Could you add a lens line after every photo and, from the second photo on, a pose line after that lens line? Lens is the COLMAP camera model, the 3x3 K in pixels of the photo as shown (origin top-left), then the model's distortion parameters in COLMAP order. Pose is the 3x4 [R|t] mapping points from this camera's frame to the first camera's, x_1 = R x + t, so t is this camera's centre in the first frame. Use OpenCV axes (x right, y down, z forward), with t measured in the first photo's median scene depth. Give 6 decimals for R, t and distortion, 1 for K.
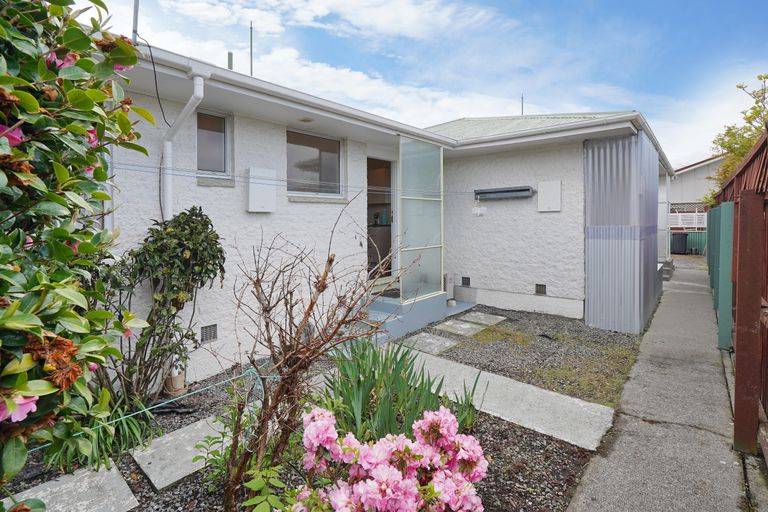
lens RADIAL K [[322.6, 0, 383.1], [0, 322.6, 219.9], [0, 0, 1]] dist [-0.000658, -0.000036]
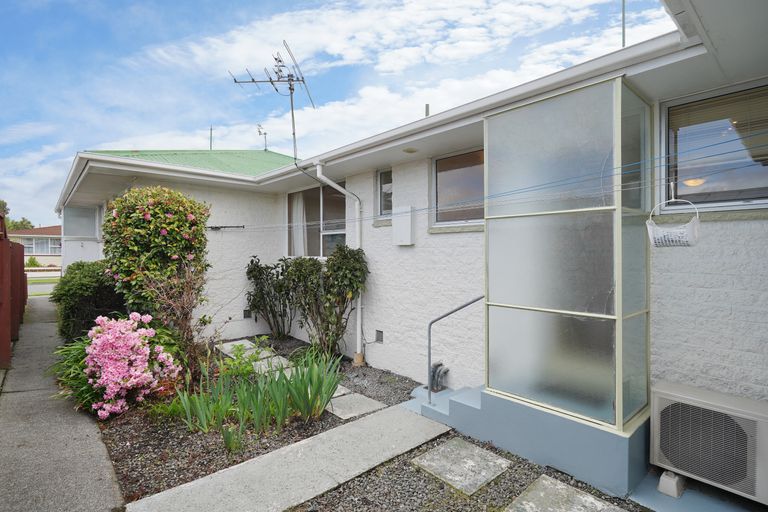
lens RADIAL K [[385.3, 0, 384.0], [0, 385.3, 256.0], [0, 0, 1]] dist [0.003007, 0.000923]
pose [[-0.053843, 0.023764, -0.998267, 0.931559], [-0.003741, 0.999705, 0.024000, -0.017674], [0.998542, 0.005027, -0.053738, 0.979370]]
